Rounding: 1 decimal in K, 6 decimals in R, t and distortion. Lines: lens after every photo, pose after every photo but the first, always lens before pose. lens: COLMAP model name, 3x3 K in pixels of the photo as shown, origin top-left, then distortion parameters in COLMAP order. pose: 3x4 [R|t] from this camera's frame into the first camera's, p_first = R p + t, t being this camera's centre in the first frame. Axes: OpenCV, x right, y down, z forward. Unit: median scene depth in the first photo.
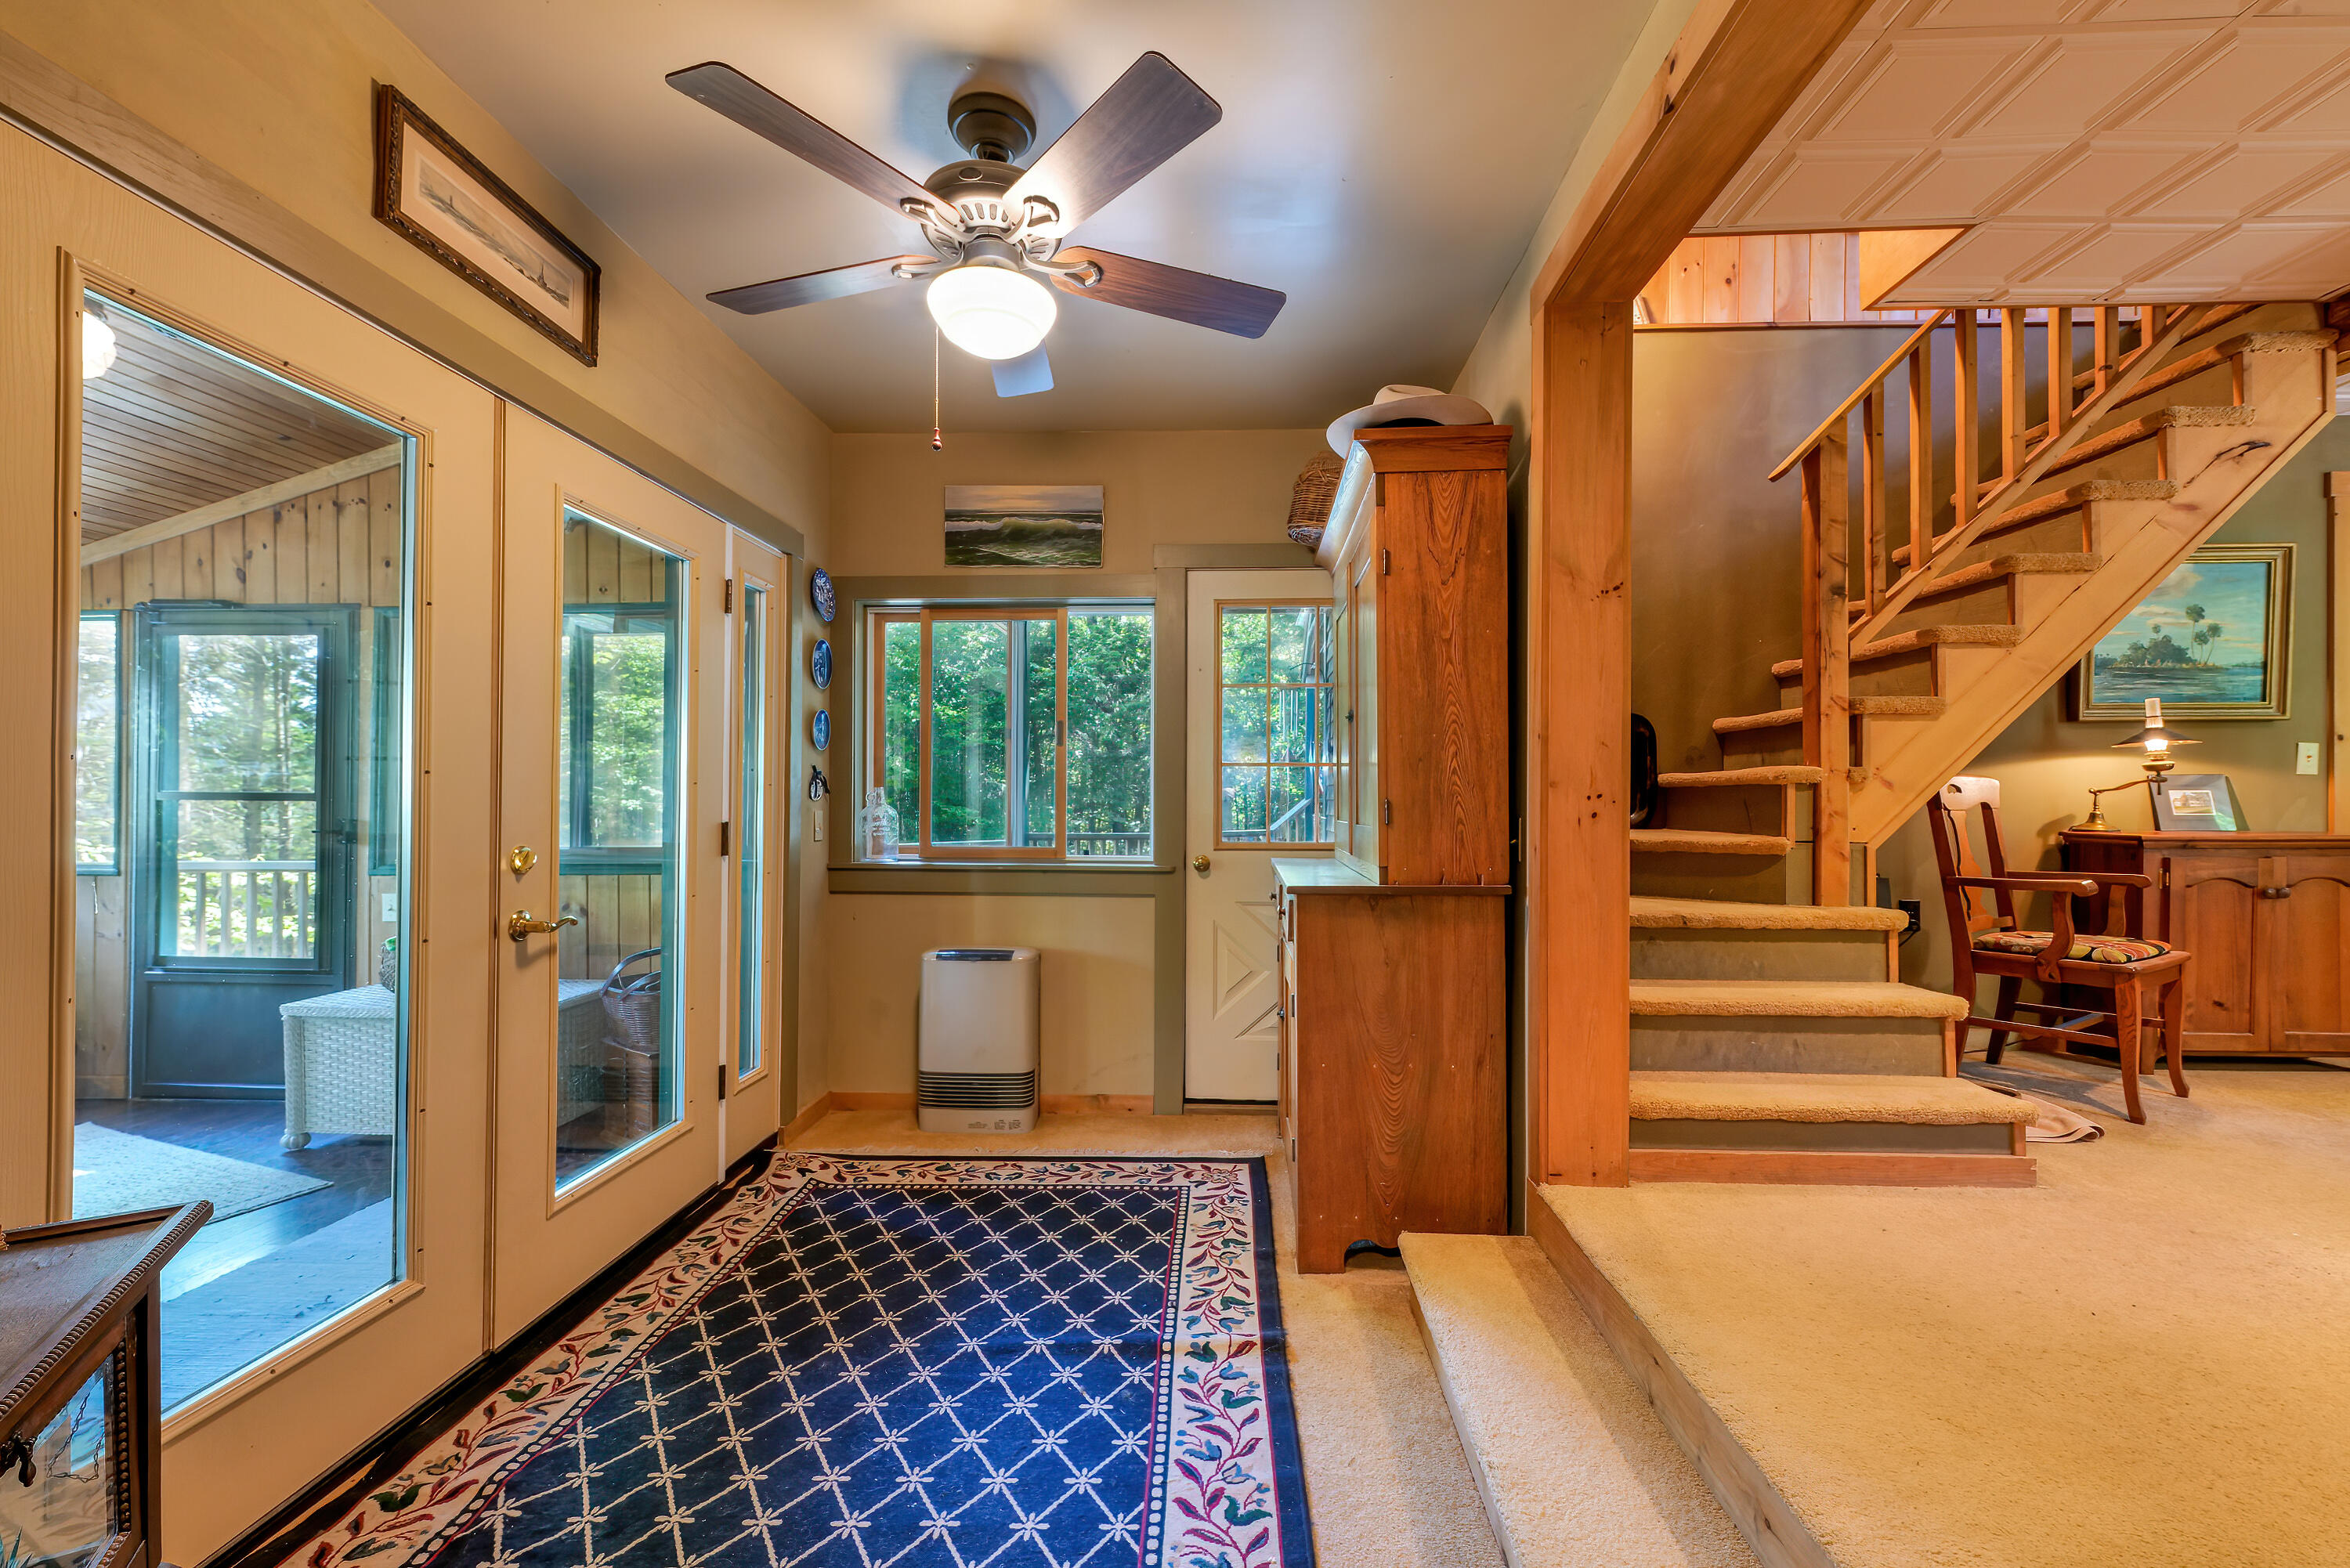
lens RADIAL K [[974.8, 0, 1183.0], [0, 974.8, 798.0], [0, 0, 1]] dist [0.007348, -0.000988]
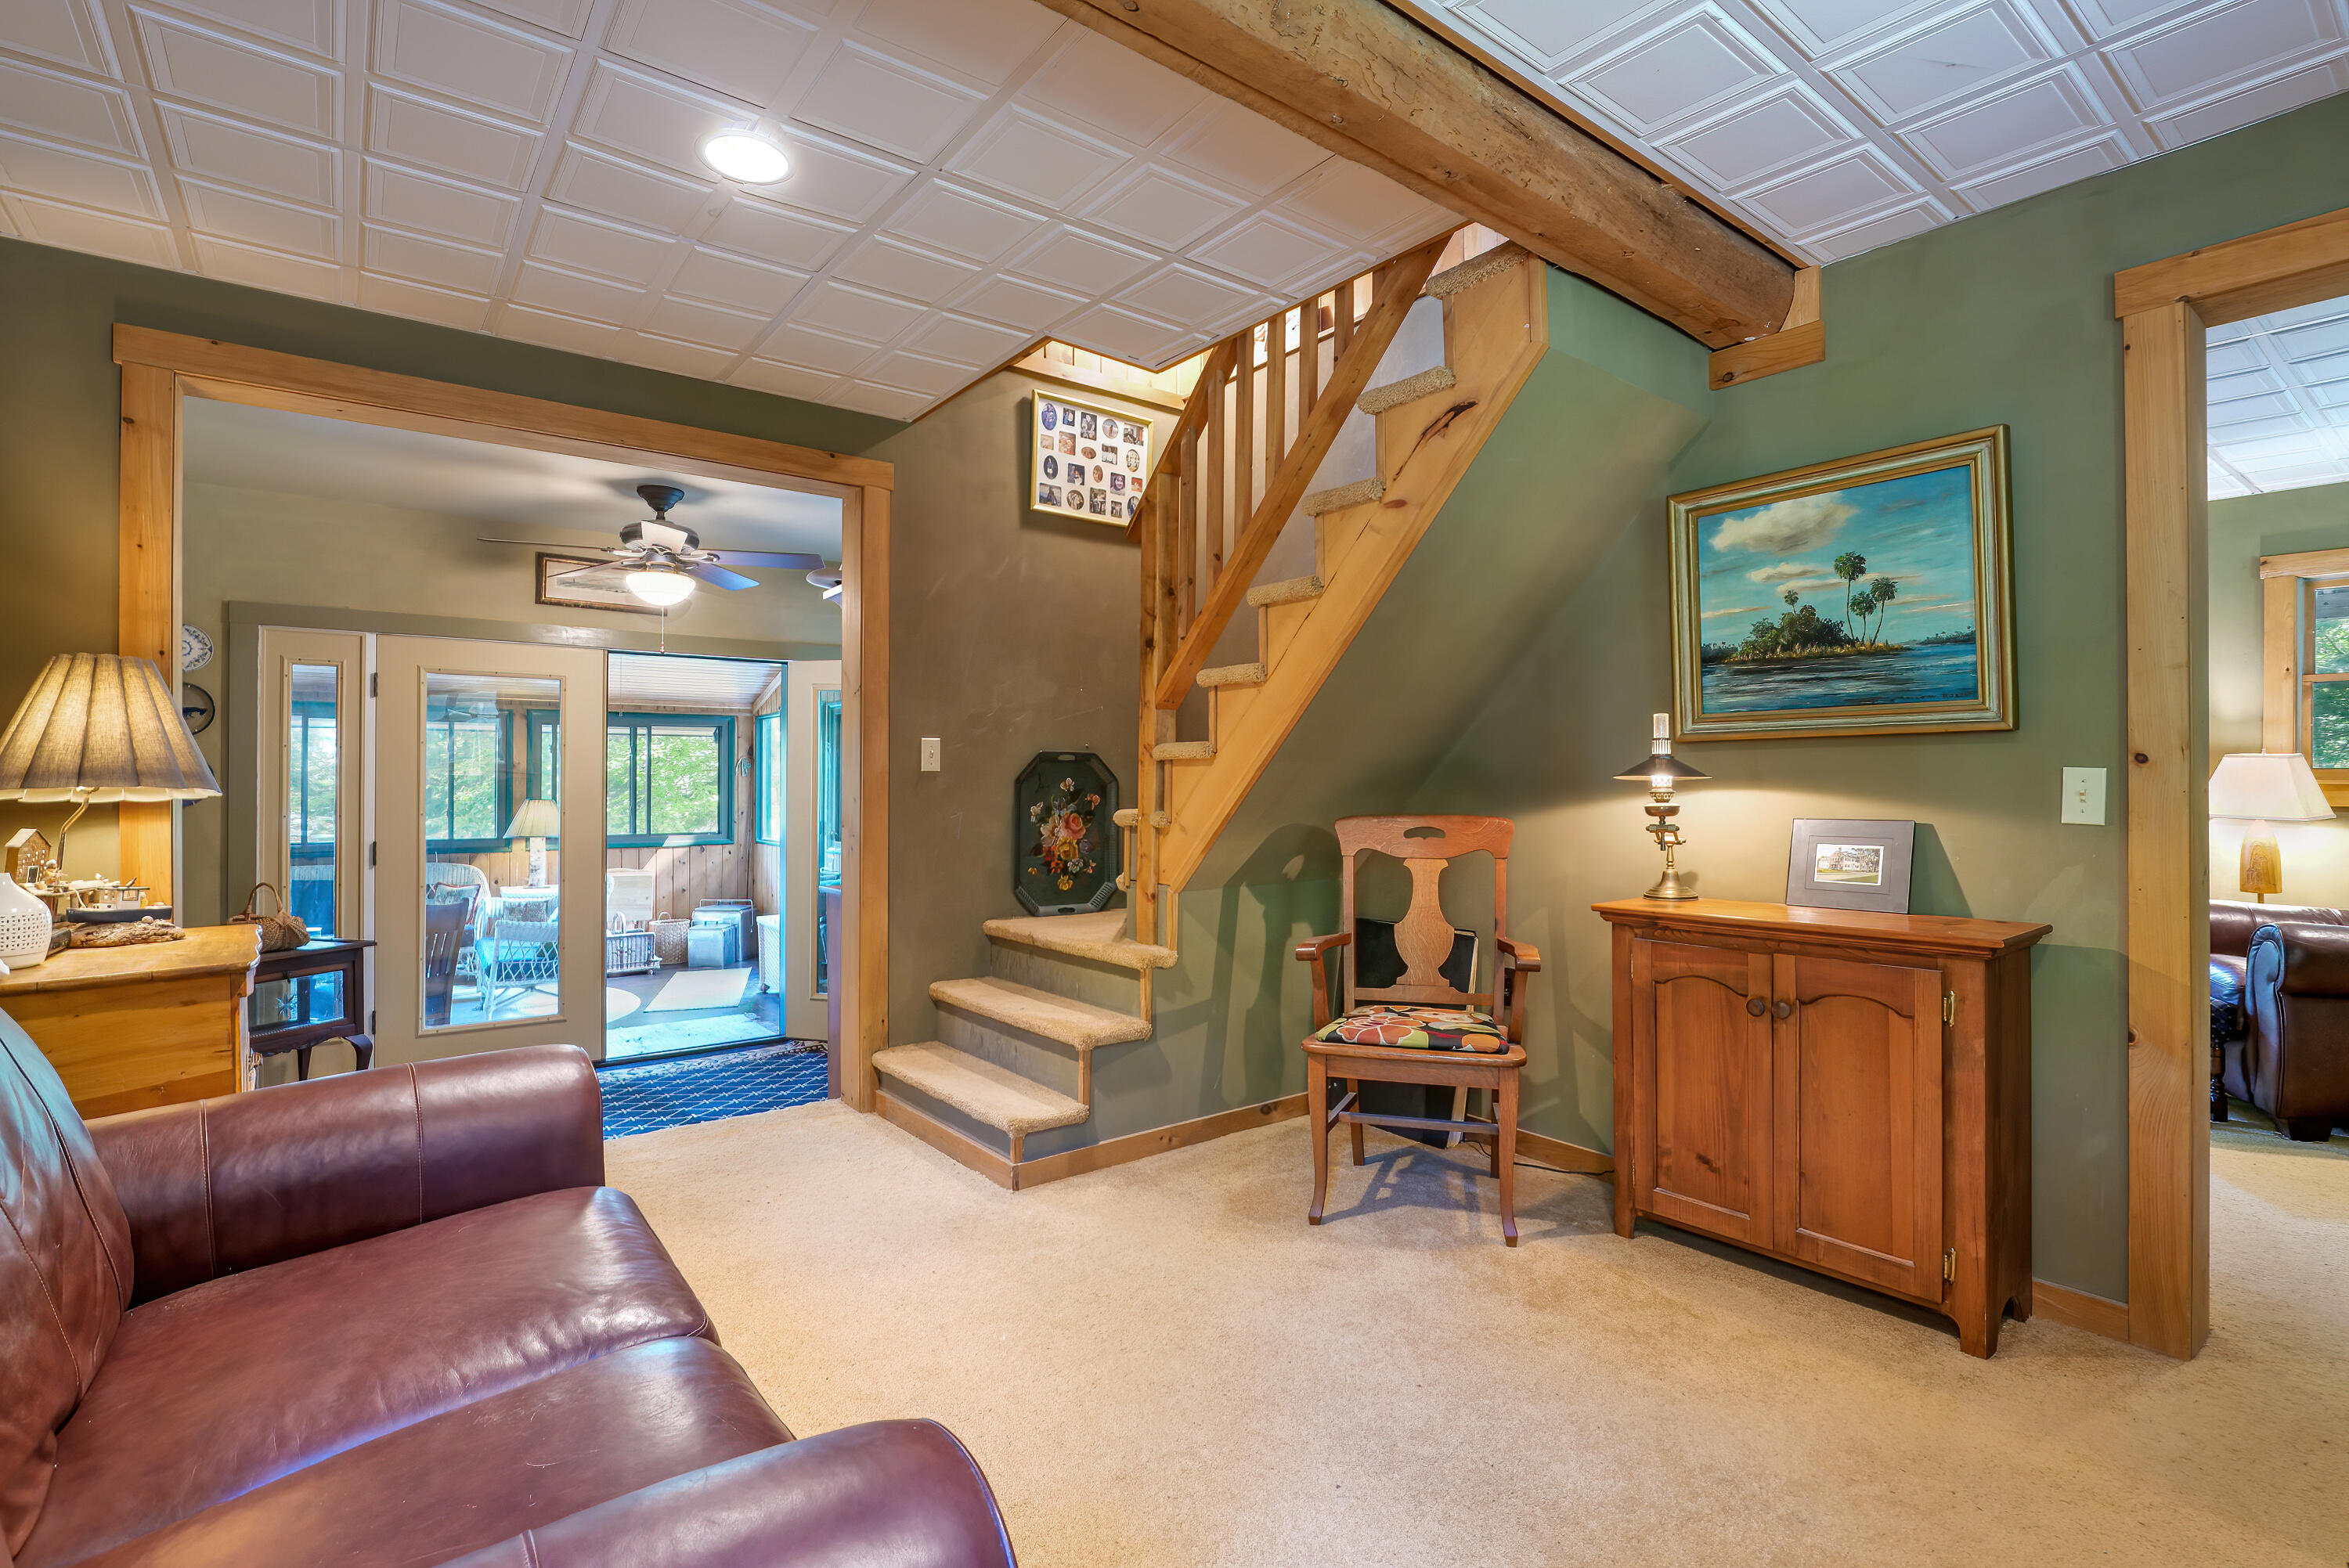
lens RADIAL K [[1110.9, 0, 1190.2], [0, 1110.9, 780.9], [0, 0, 1]] dist [-0.022149, 0.005471]
pose [[0.647452, -0.005410, -0.762087, 1.599195], [0.003693, 0.999985, -0.003961, -0.059353], [0.762097, -0.000250, 0.647462, 0.262076]]
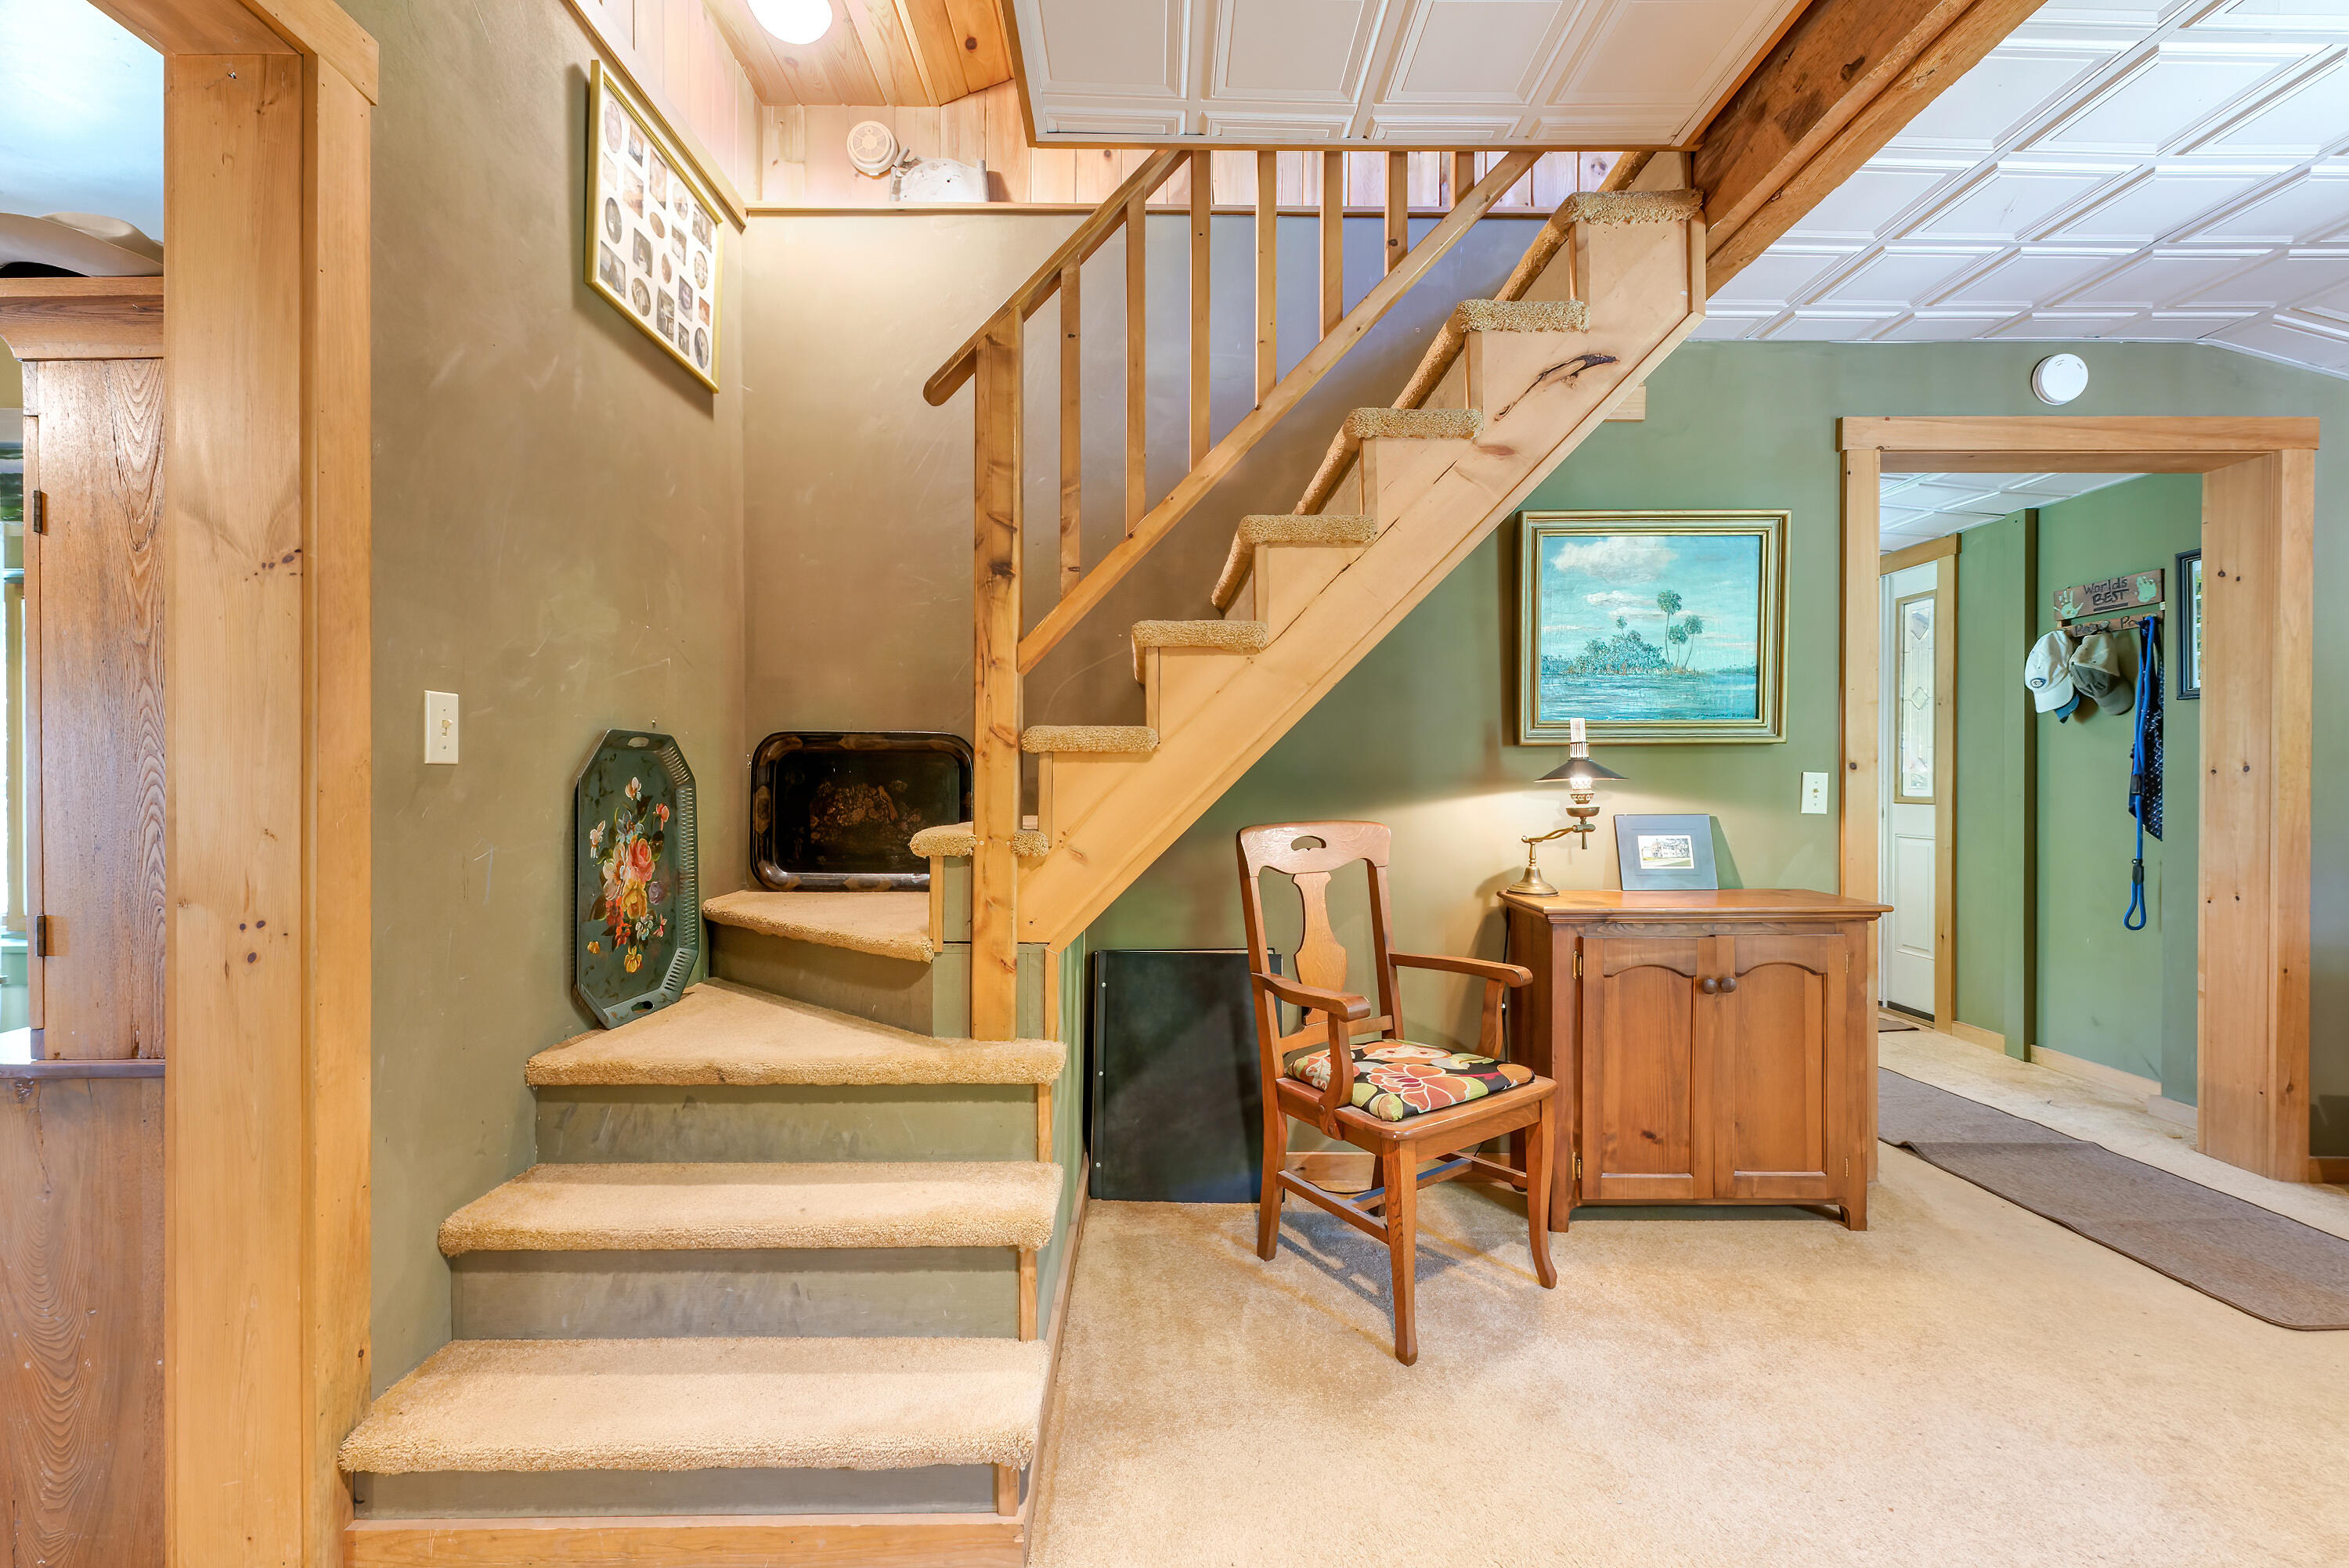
lens RADIAL K [[974.4, 0, 1165.7], [0, 974.4, 781.4], [0, 0, 1]] dist [0.007348, -0.000988]
pose [[0.998918, -0.004213, 0.046318, 0.749098], [0.003853, 0.999962, 0.007846, -0.070720], [-0.046349, -0.007659, 0.998896, 0.326439]]
